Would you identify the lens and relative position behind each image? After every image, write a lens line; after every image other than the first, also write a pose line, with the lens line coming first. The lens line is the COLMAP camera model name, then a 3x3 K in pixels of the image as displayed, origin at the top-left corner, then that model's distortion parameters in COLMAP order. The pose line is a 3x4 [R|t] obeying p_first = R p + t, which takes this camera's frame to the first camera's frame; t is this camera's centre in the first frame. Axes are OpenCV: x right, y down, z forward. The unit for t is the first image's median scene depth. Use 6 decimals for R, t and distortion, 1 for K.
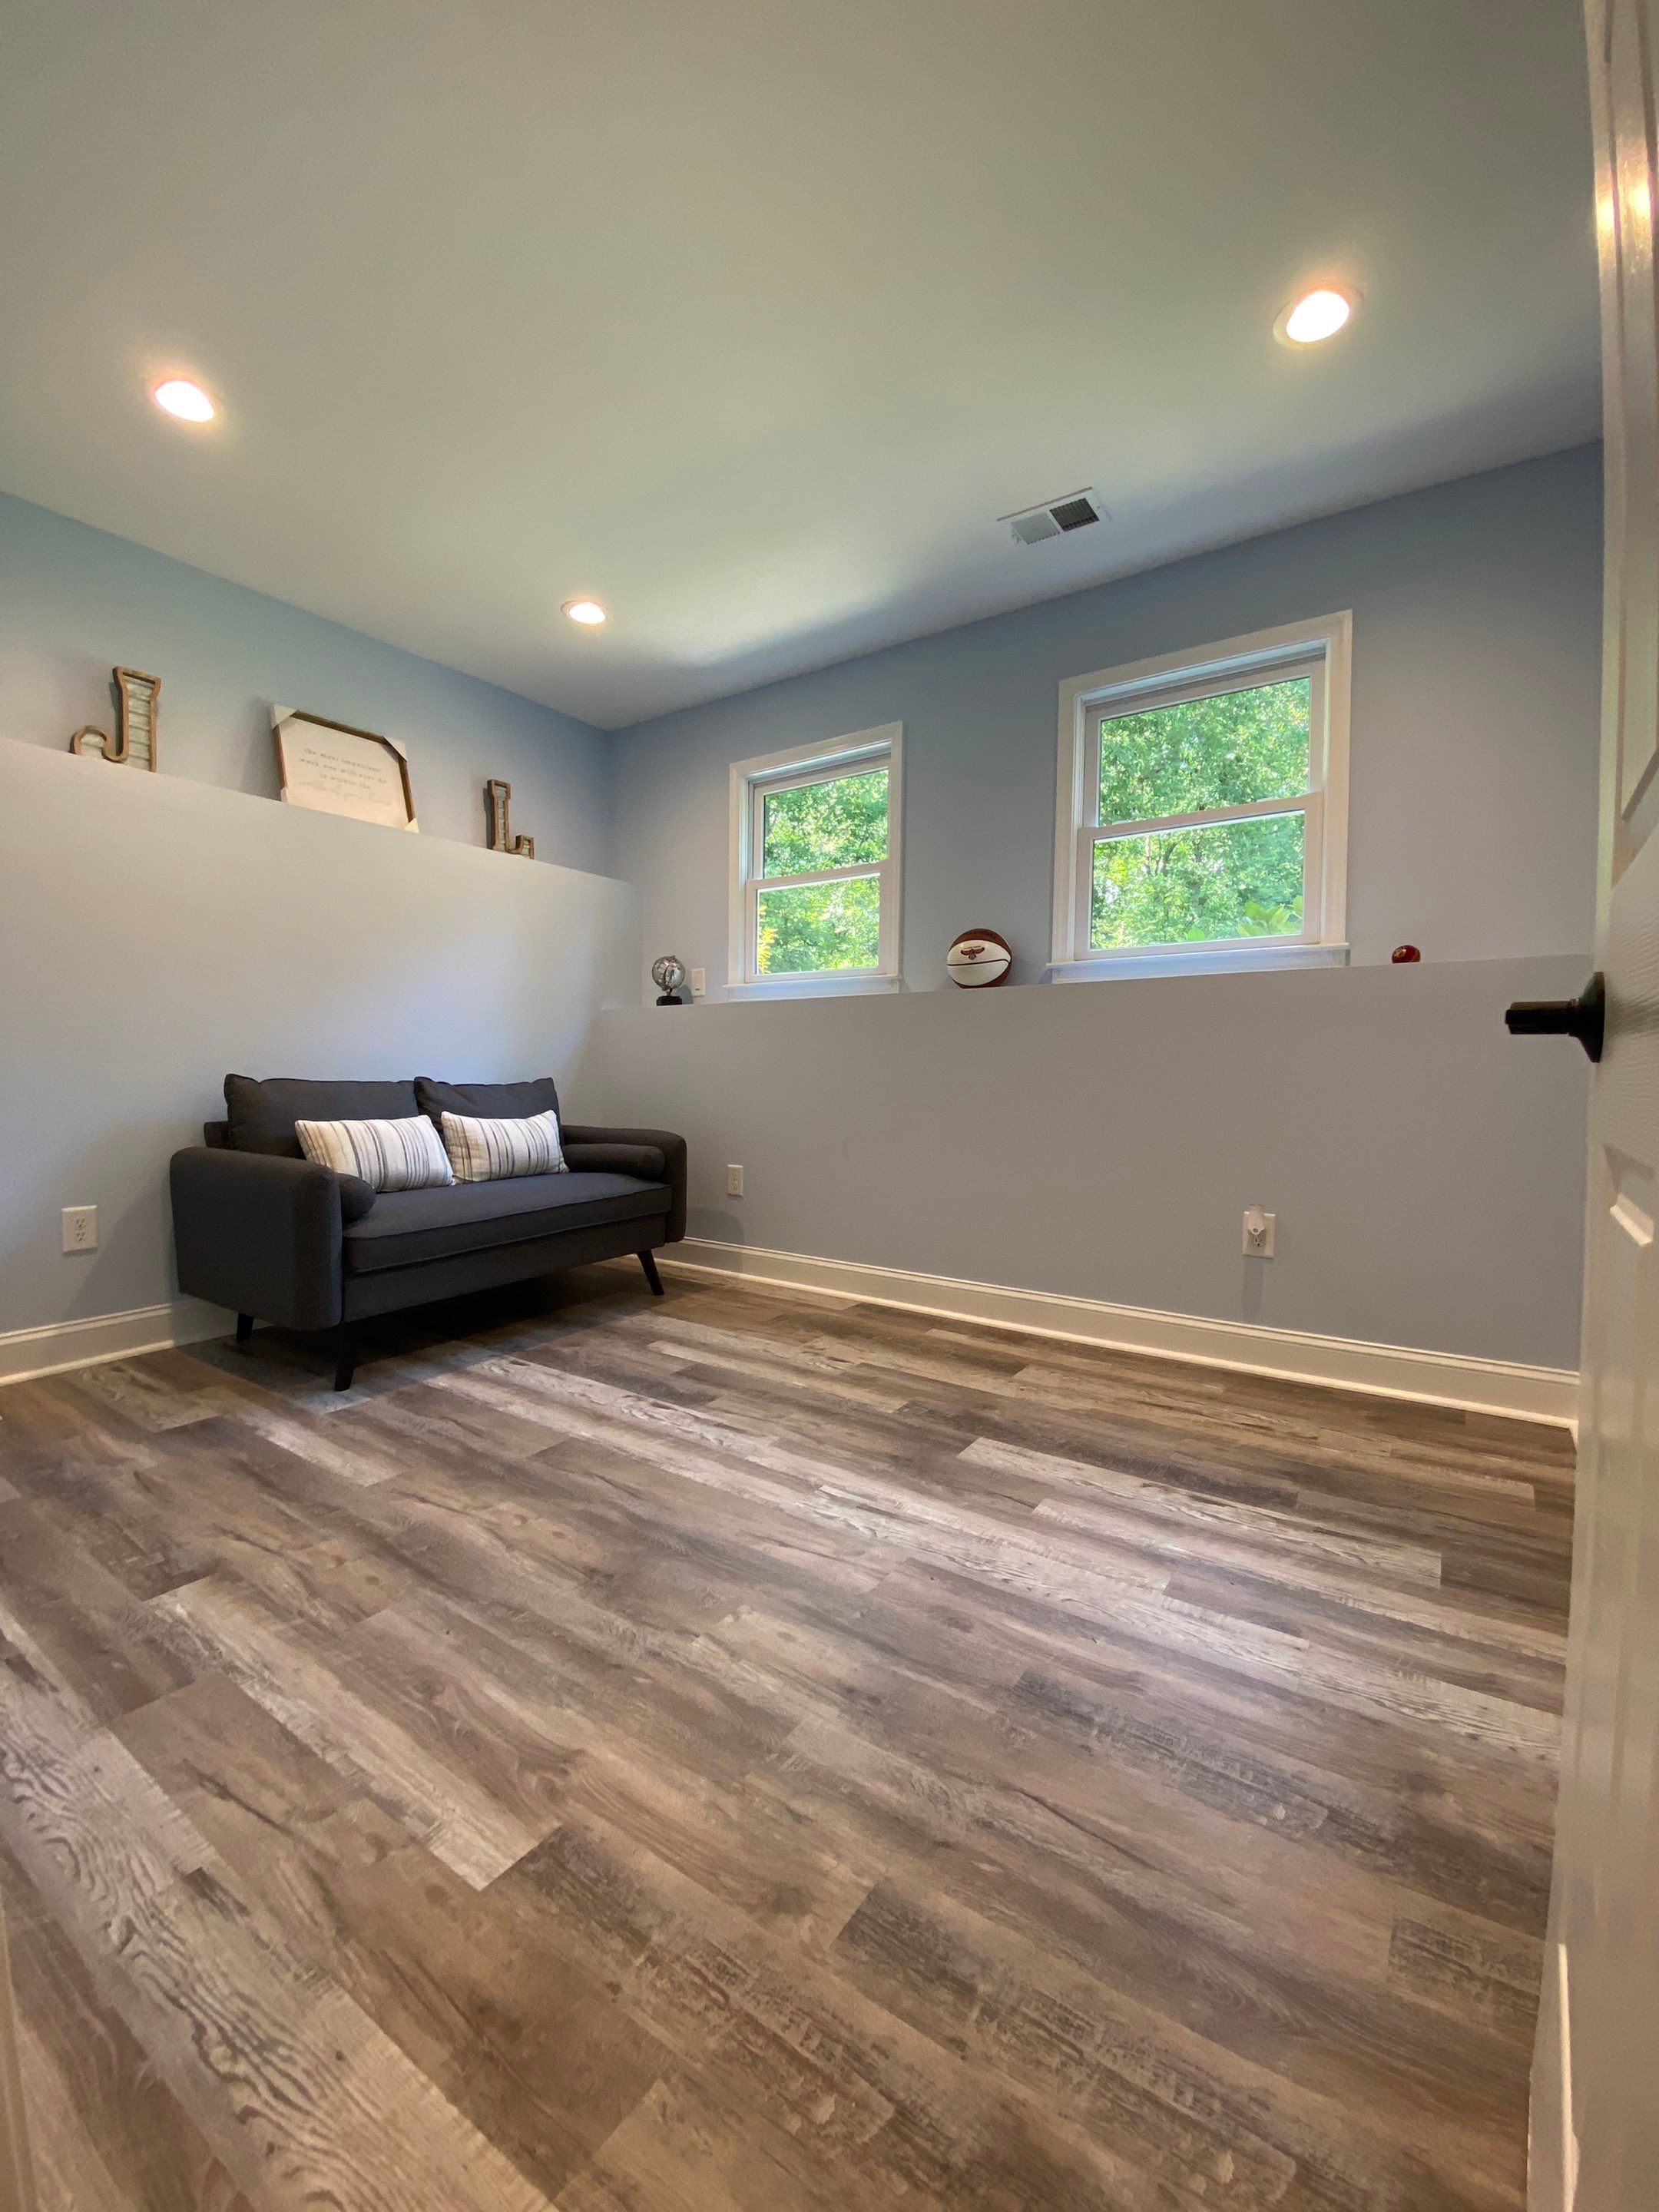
lens RADIAL K [[906.9, 0, 835.8], [0, 906.9, 1104.1], [0, 0, 1]] dist [0.019377, -0.018971]
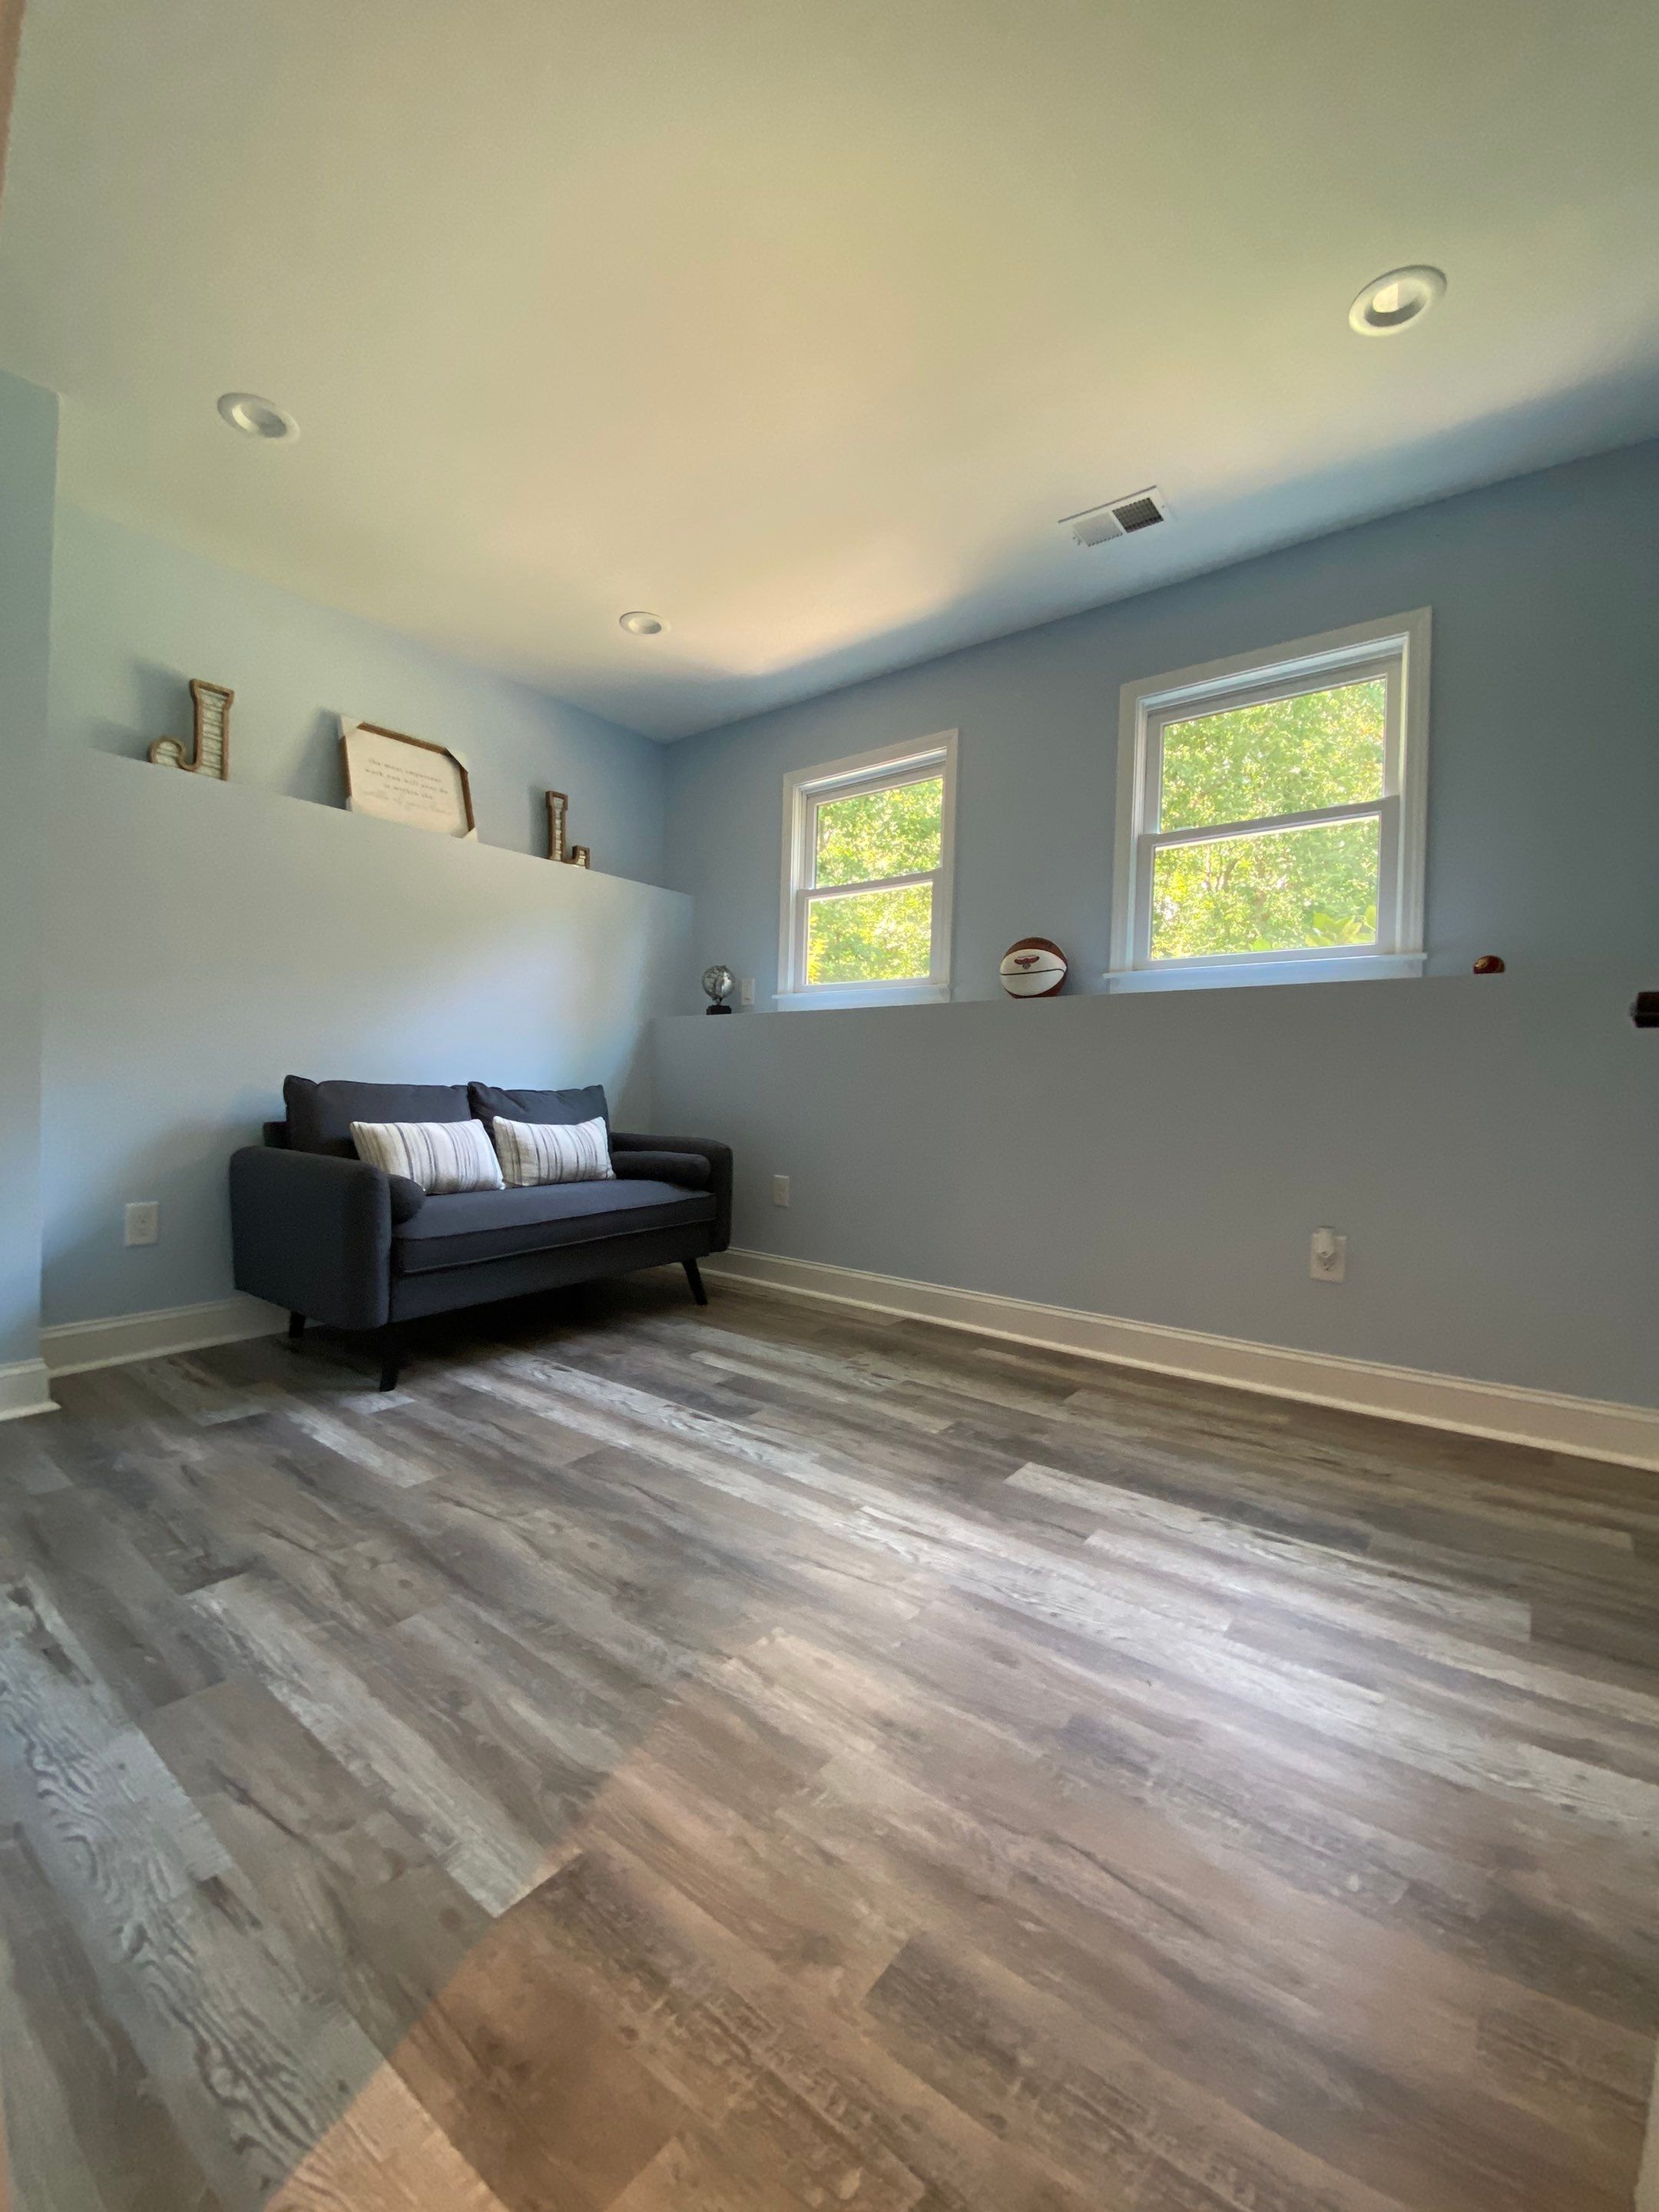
lens RADIAL K [[906.9, 0, 835.8], [0, 906.9, 1104.1], [0, 0, 1]] dist [0.019377, -0.018971]
pose [[0.998360, 0.015662, -0.055060, 0.003210], [-0.016639, 0.999711, -0.017337, 0.012089], [0.054772, 0.018224, 0.998333, 0.030527]]
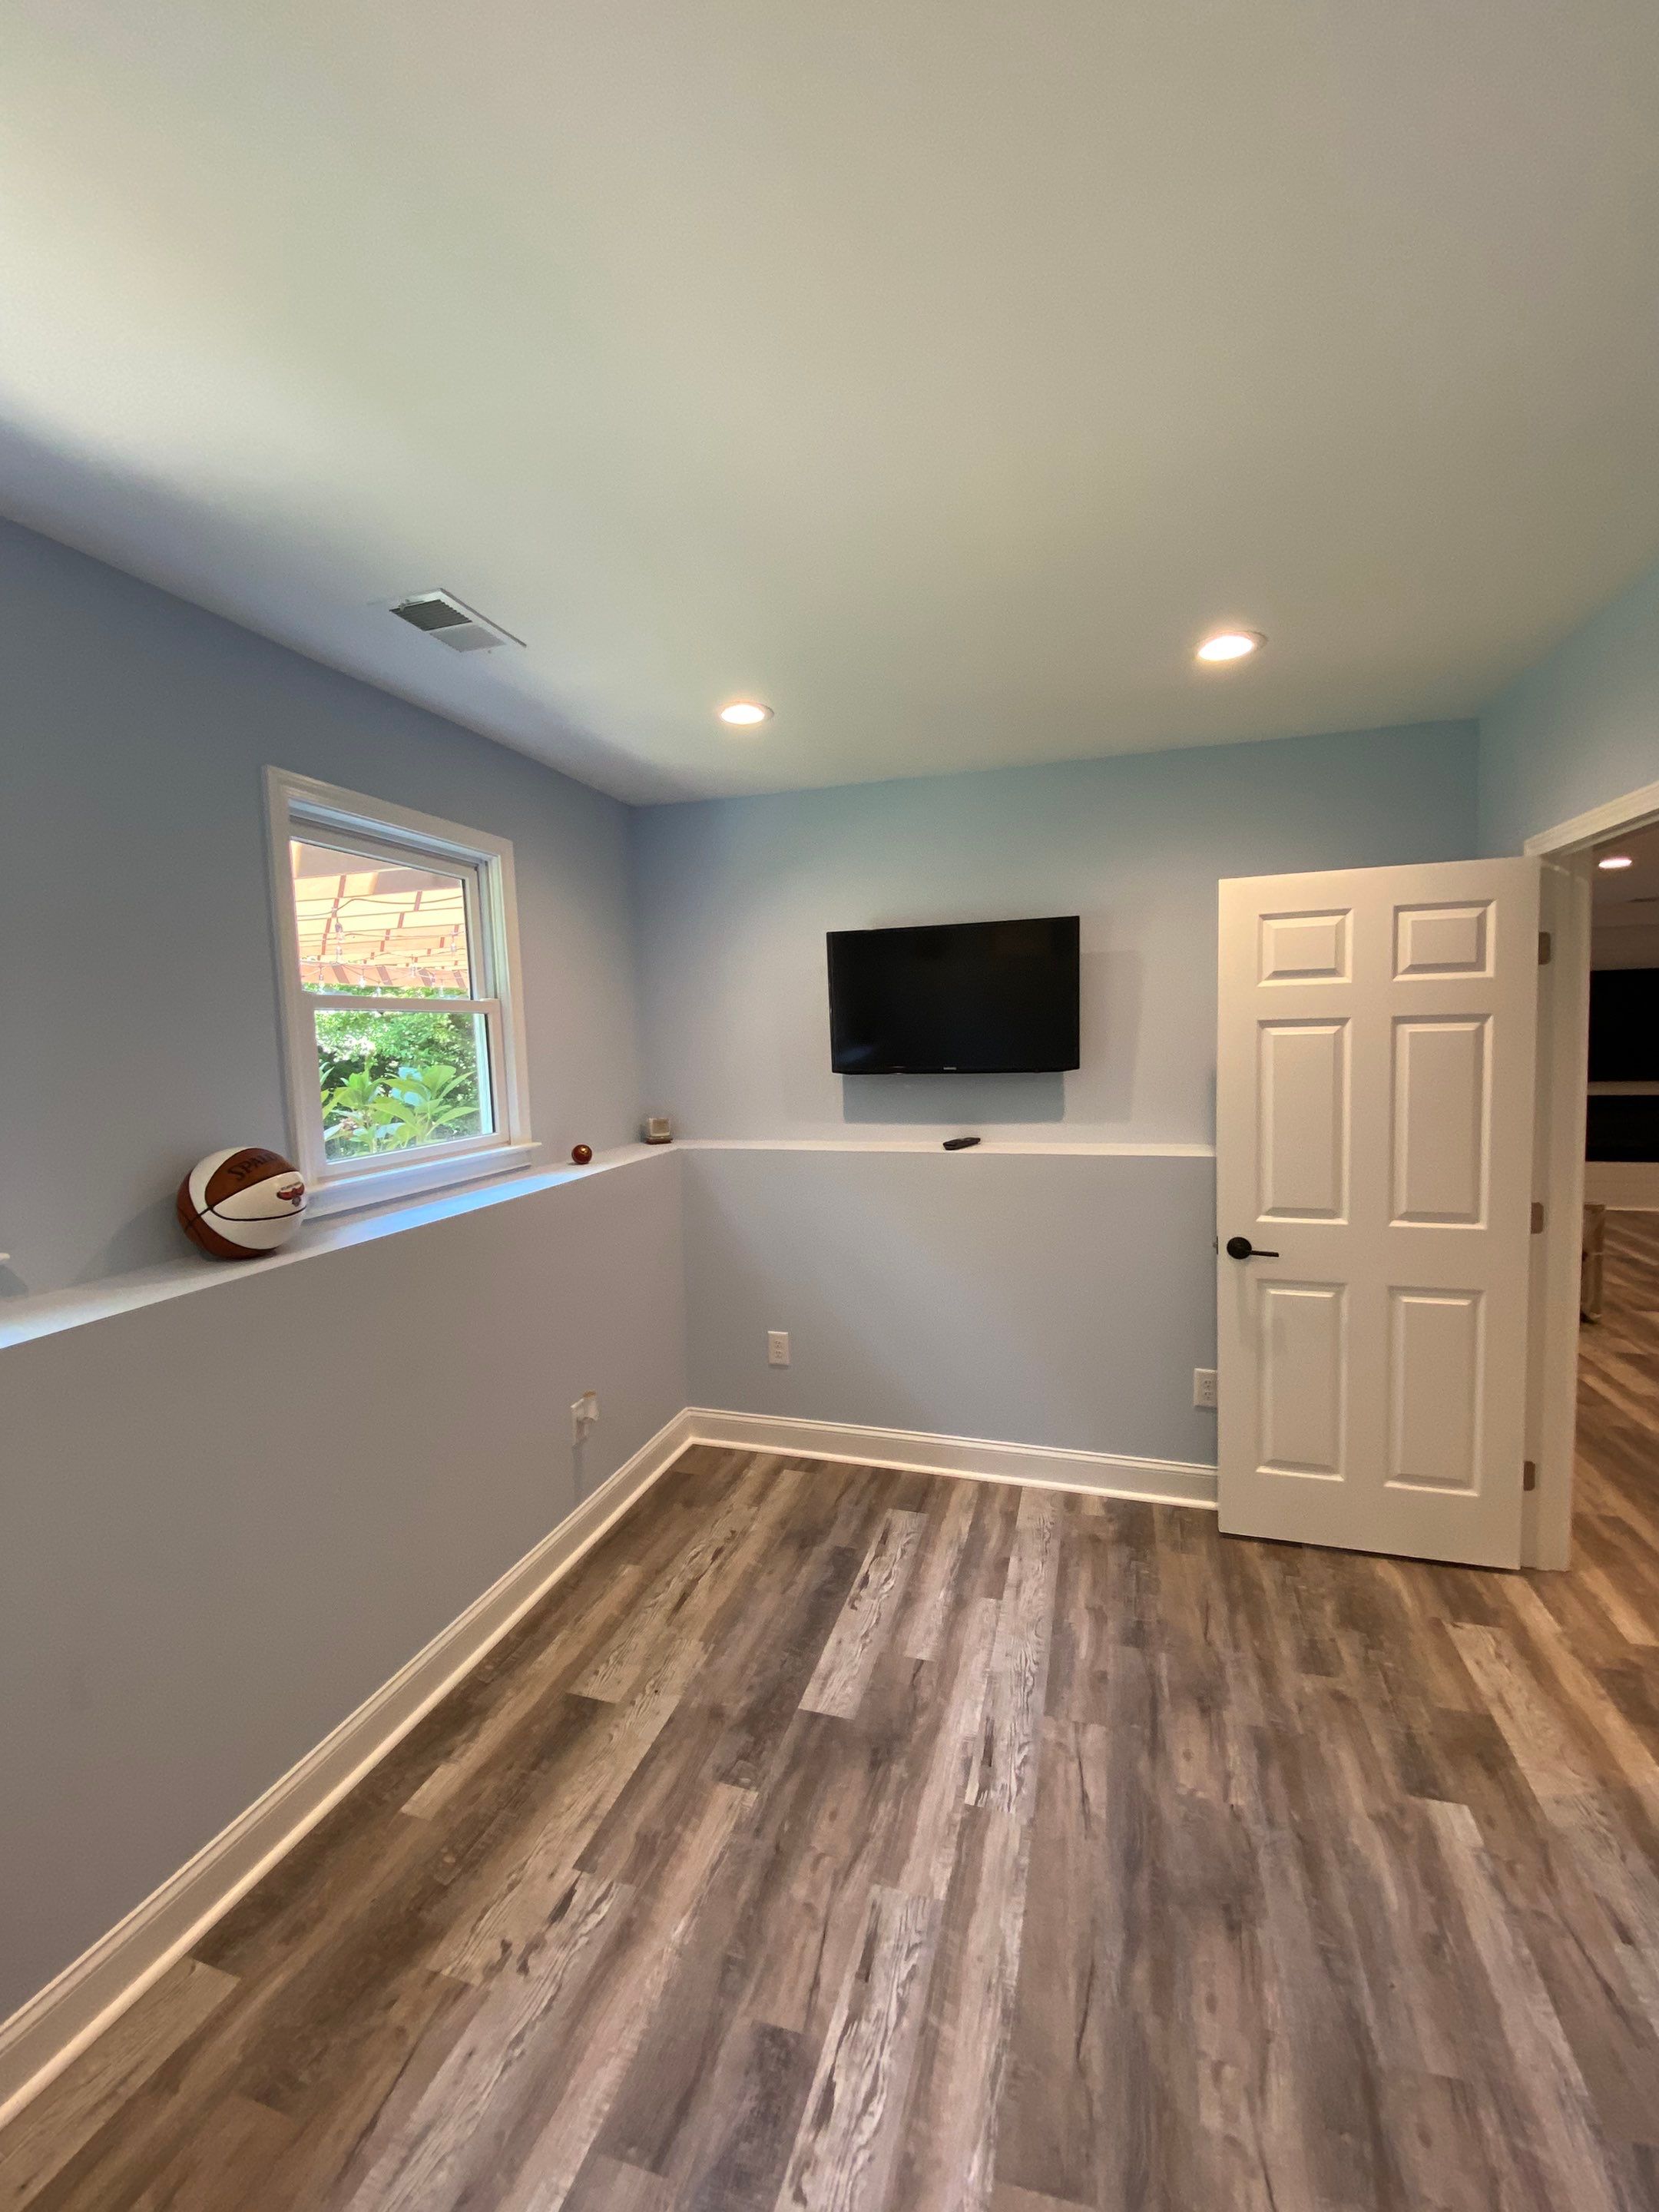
lens RADIAL K [[906.9, 0, 835.8], [0, 906.9, 1104.1], [0, 0, 1]] dist [0.019377, -0.018971]
pose [[-0.304358, -0.077434, 0.949405, -1.036954], [0.060725, 0.993086, 0.100463, -0.536009], [-0.950620, 0.088229, -0.297551, 1.664948]]
